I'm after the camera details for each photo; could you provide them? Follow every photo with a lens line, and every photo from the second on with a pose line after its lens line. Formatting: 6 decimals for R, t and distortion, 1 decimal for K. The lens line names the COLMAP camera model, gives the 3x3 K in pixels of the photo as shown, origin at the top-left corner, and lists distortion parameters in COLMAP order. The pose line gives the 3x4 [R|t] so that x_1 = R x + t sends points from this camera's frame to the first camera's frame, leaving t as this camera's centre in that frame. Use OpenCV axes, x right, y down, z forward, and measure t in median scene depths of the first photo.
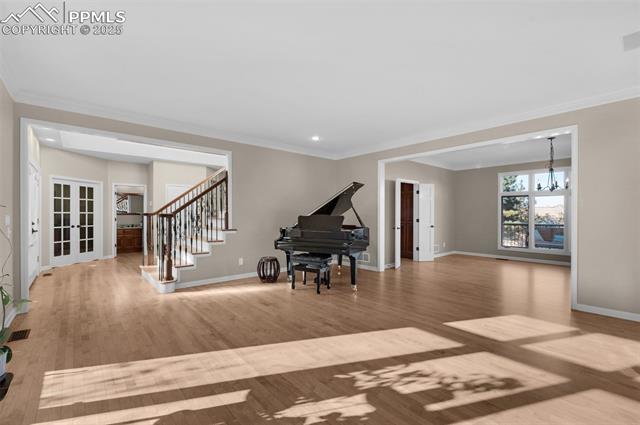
lens RADIAL K [[278.7, 0, 318.3], [0, 278.7, 215.5], [0, 0, 1]] dist [0.000474, -0.000189]
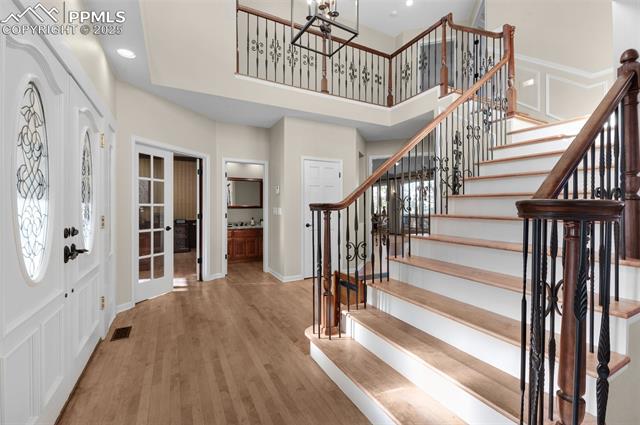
lens RADIAL K [[278.7, 0, 321.7], [0, 278.7, 209.4], [0, 0, 1]] dist [0.000474, -0.000189]
pose [[0.975474, 0.000435, -0.220115, -0.440763], [-0.000075, 0.999999, 0.001641, -0.001934], [0.220115, -0.001584, 0.975473, 0.505604]]
